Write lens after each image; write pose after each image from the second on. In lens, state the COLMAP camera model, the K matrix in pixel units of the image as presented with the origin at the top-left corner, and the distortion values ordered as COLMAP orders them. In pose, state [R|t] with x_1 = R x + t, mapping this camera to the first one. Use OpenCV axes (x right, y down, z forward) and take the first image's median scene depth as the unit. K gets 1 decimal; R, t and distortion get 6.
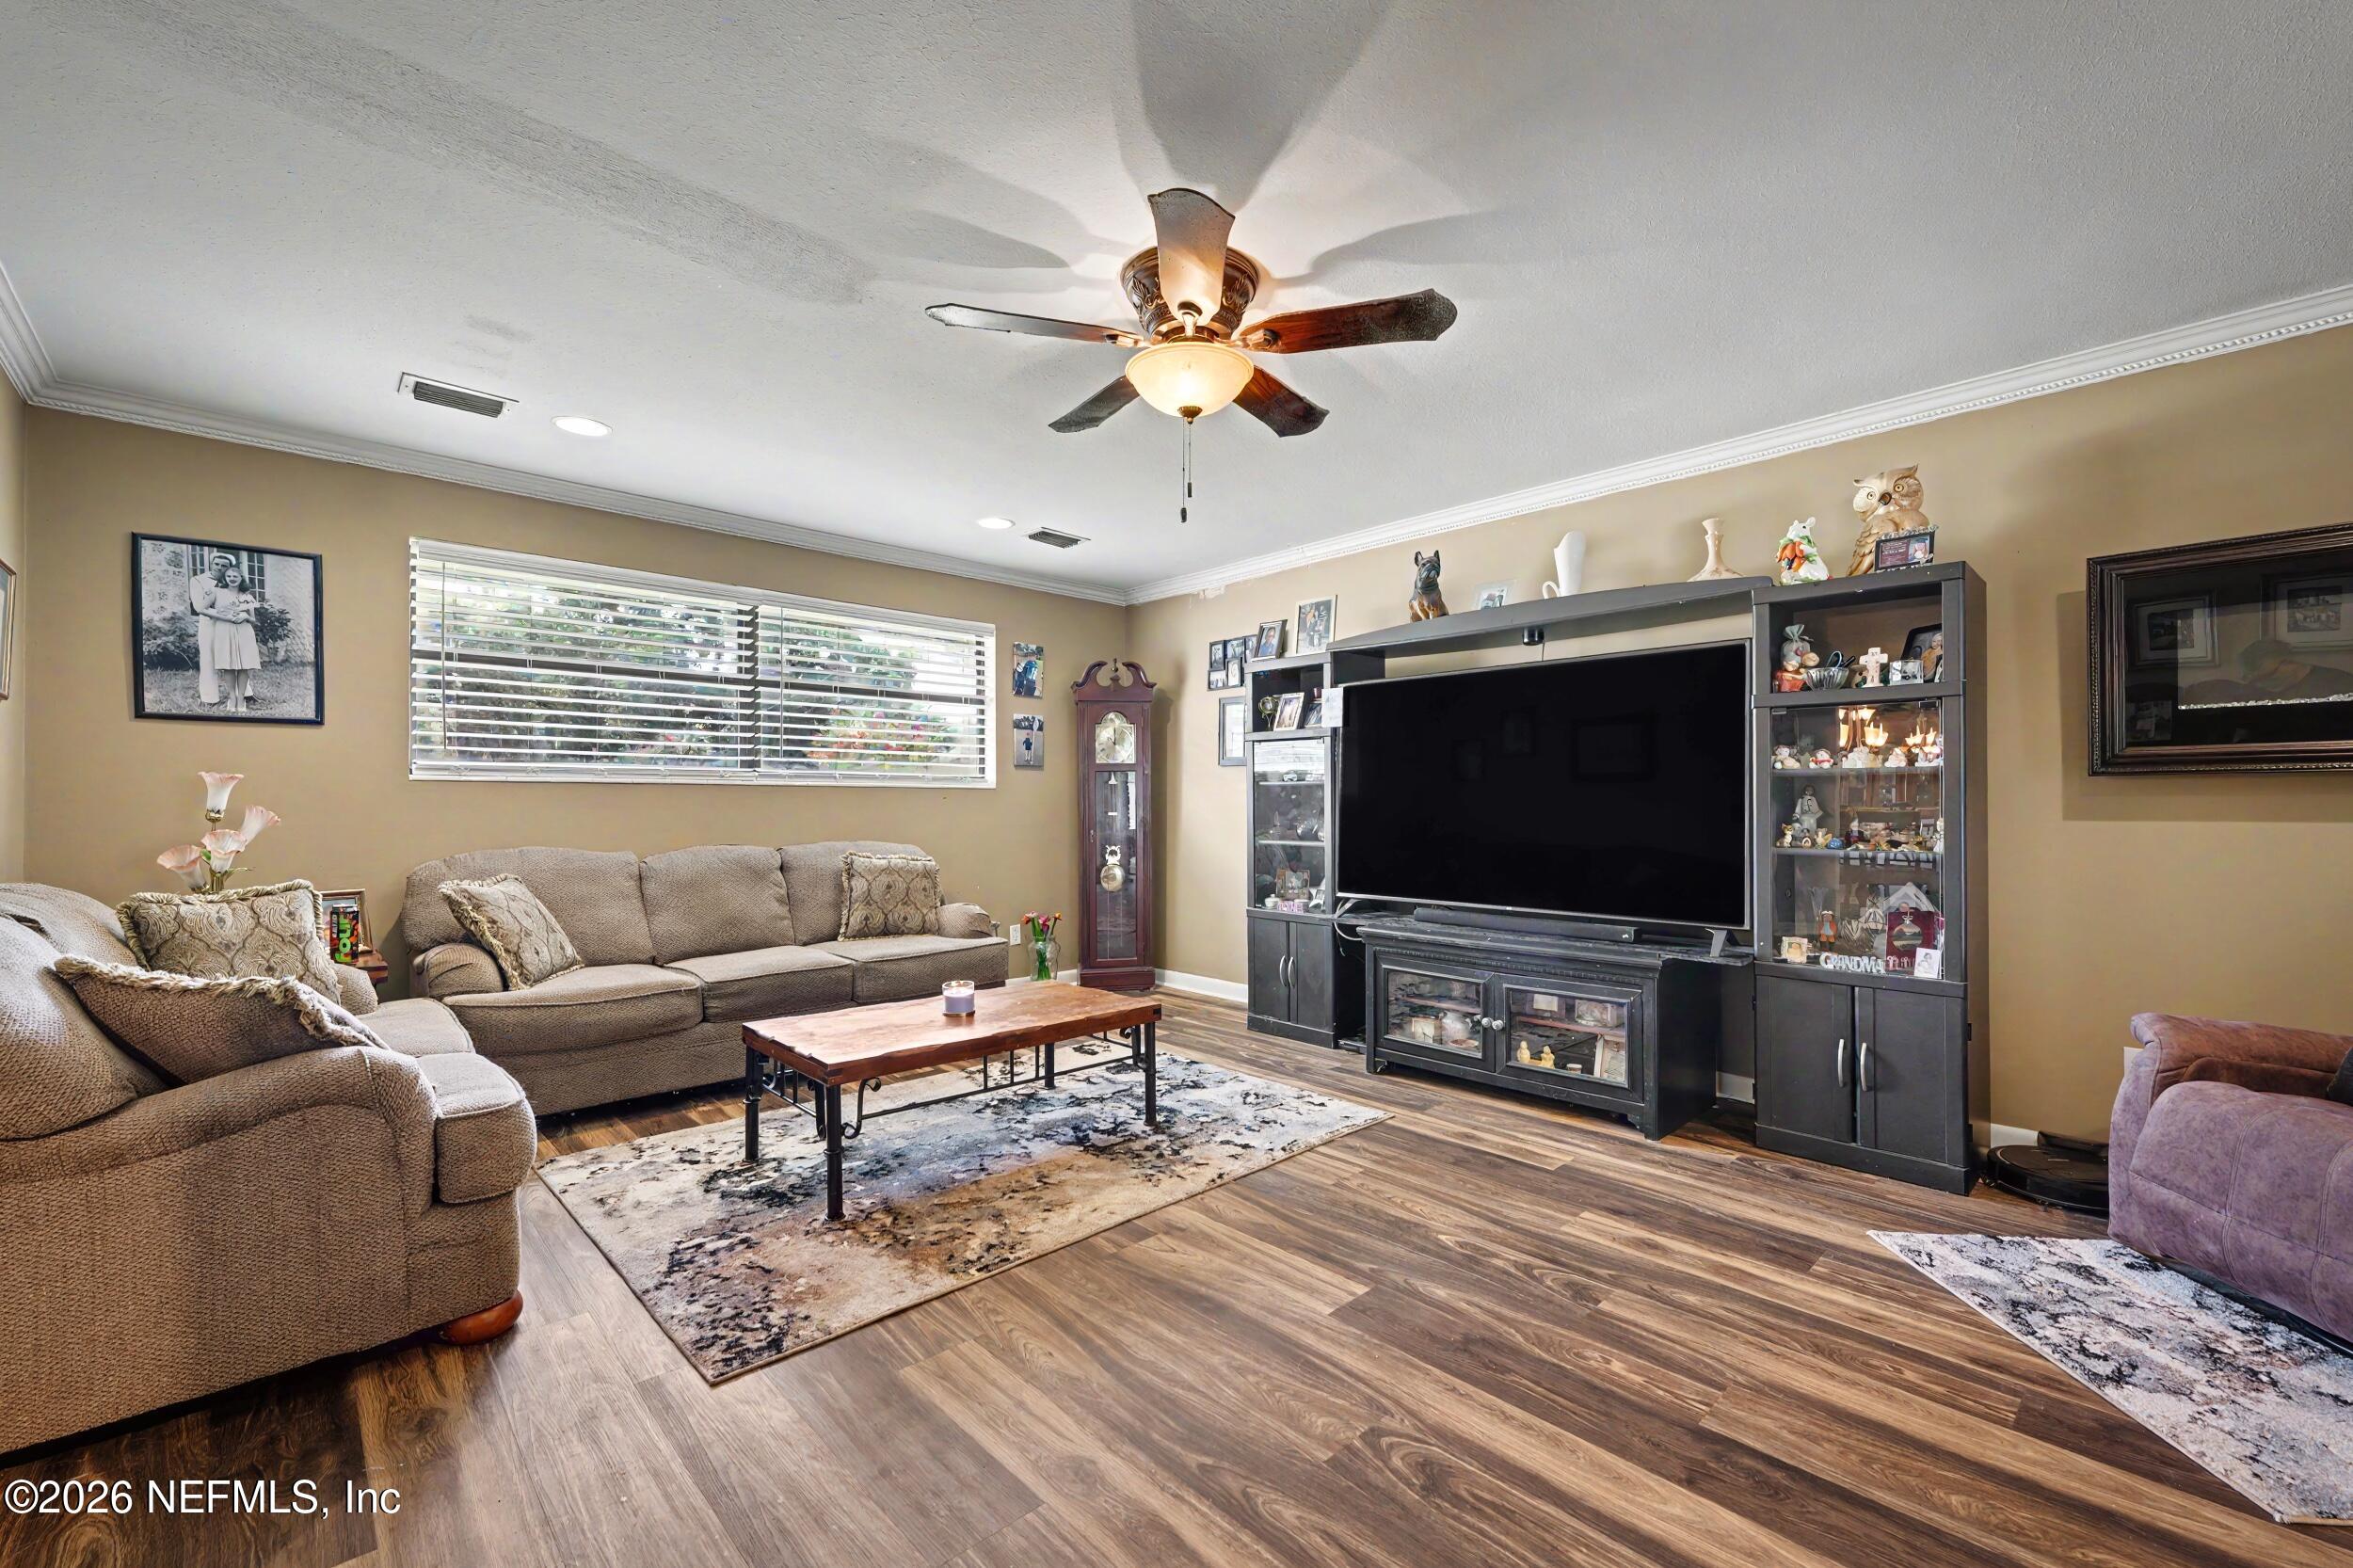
lens RADIAL K [[968.8, 0, 1174.8], [0, 968.8, 798.4], [0, 0, 1]] dist [-0.000720, -0.000090]
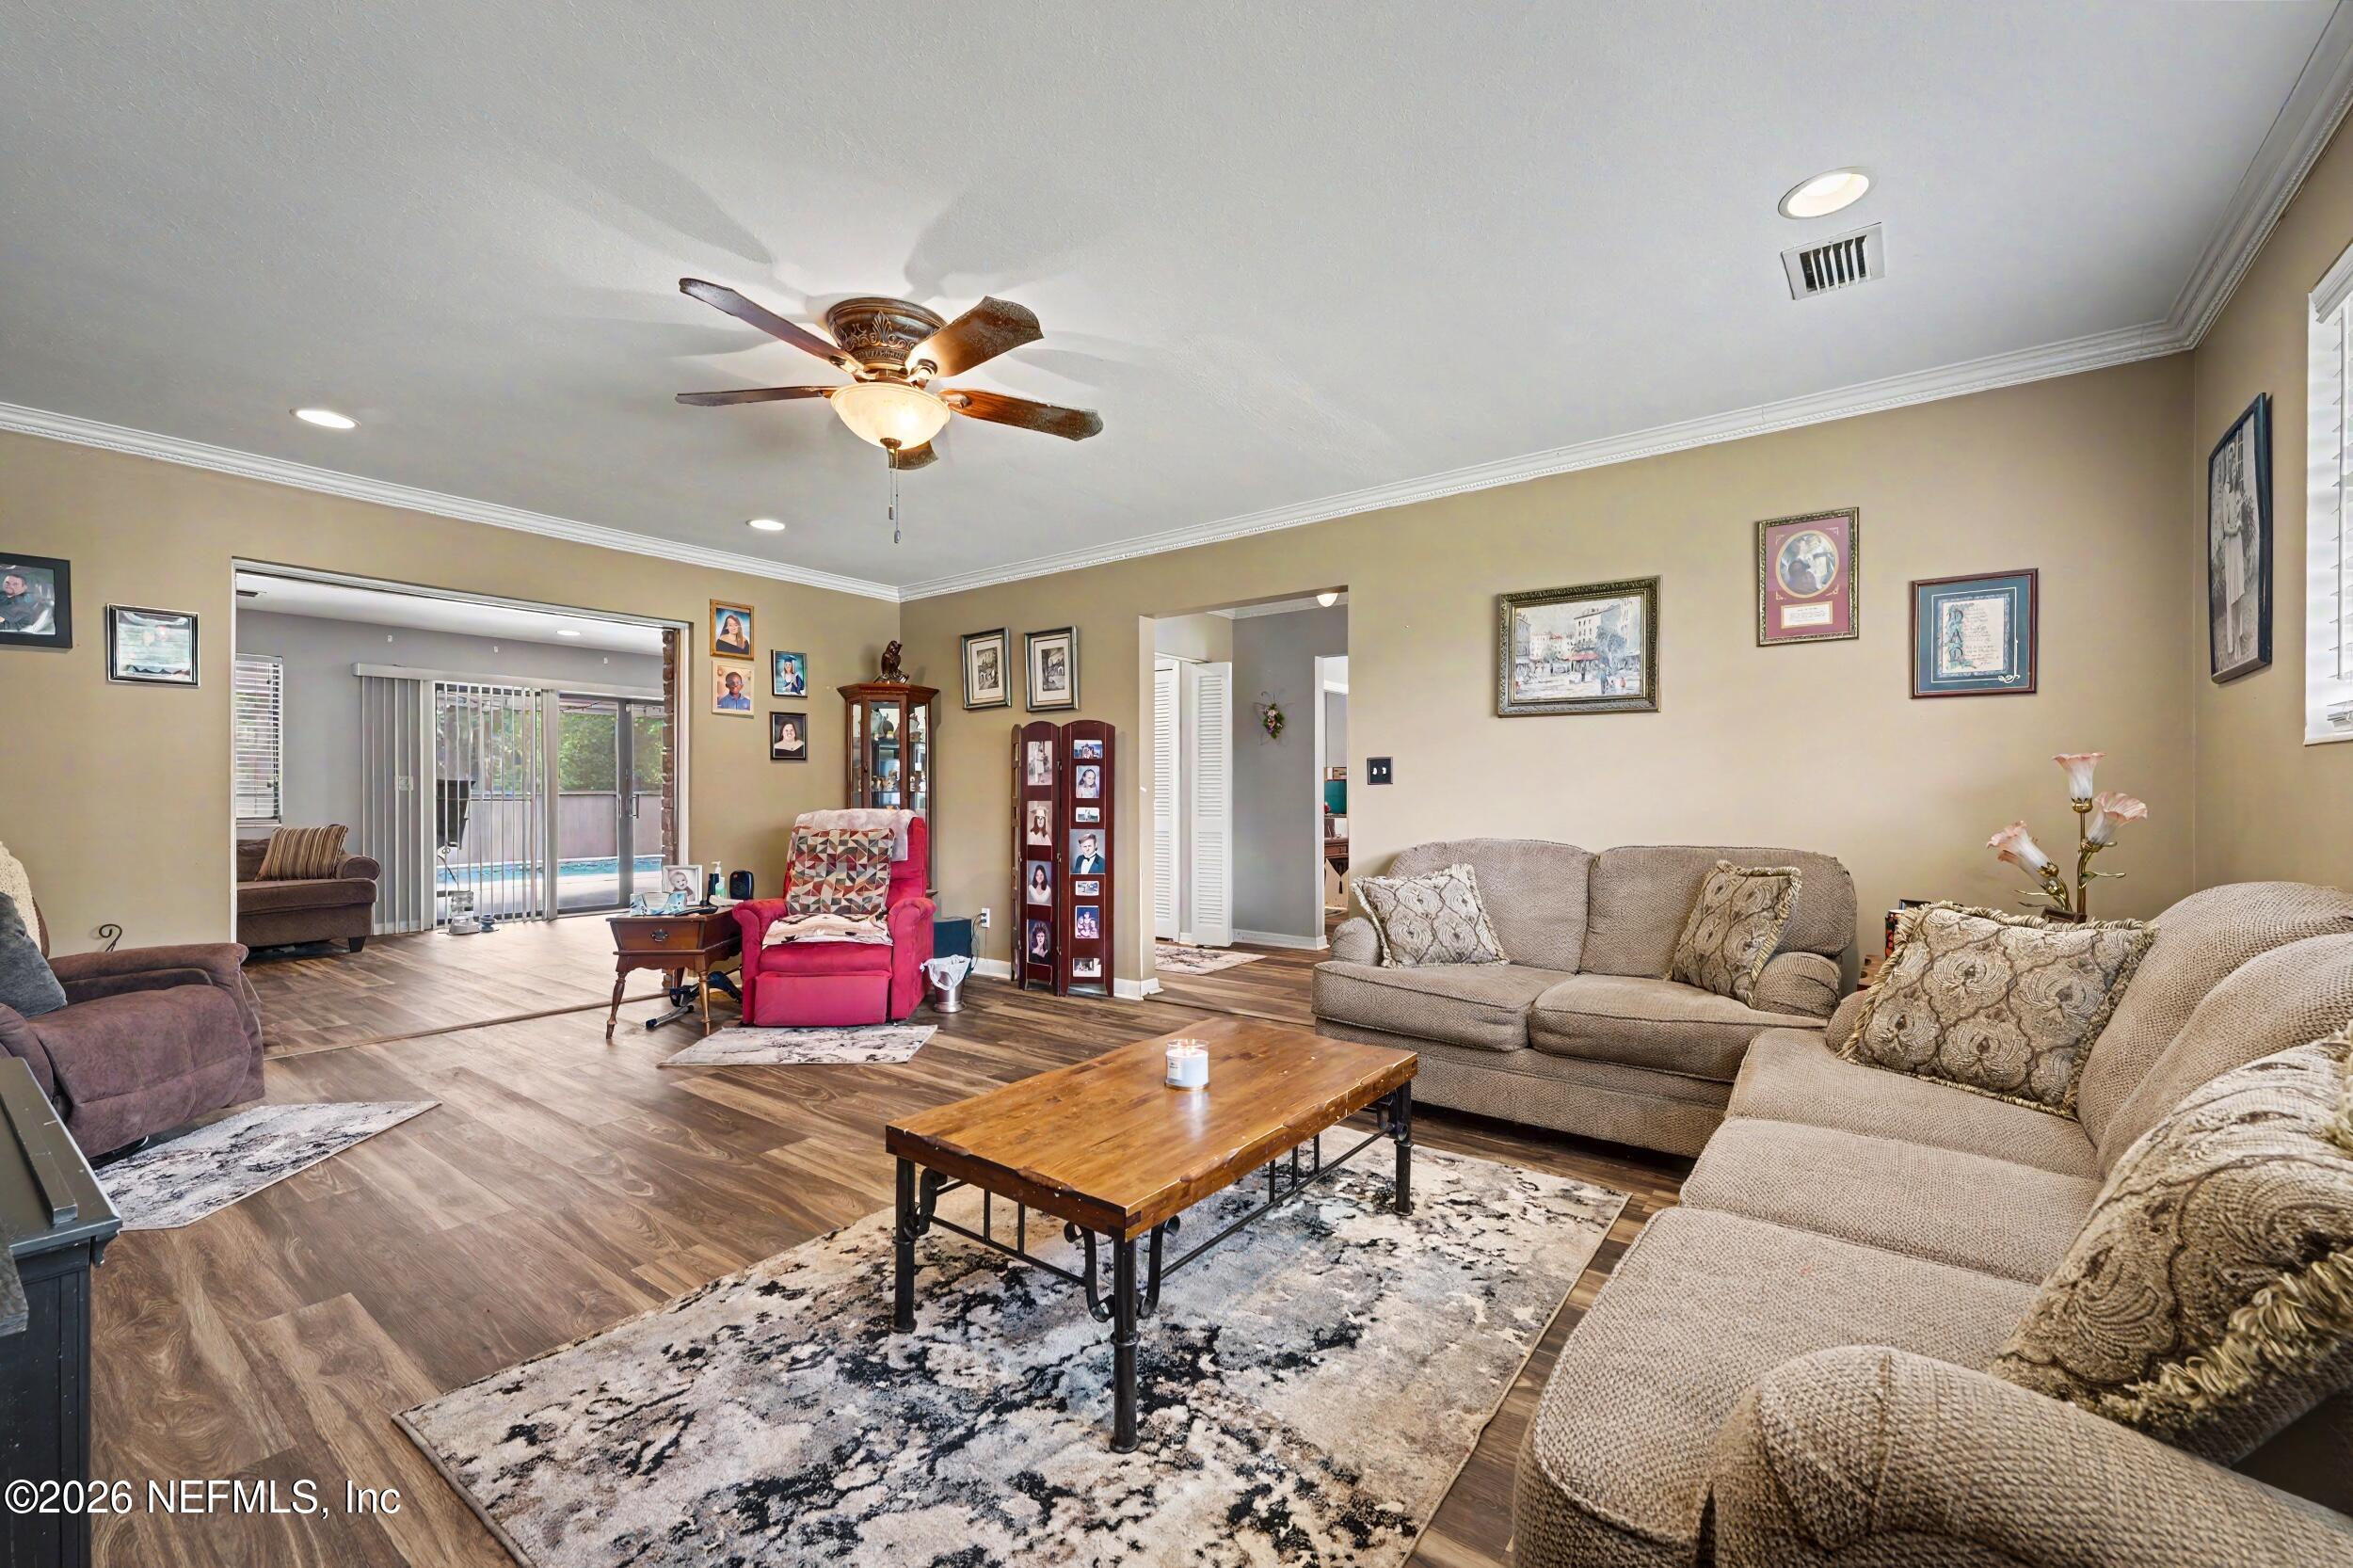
lens RADIAL K [[968.8, 0, 1173.6], [0, 968.8, 795.8], [0, 0, 1]] dist [-0.000720, -0.000090]
pose [[-0.985495, 0.002404, -0.169686, -0.092378], [0.003373, 0.999980, -0.005420, 0.013215], [0.169670, -0.005913, -0.985483, 1.702351]]
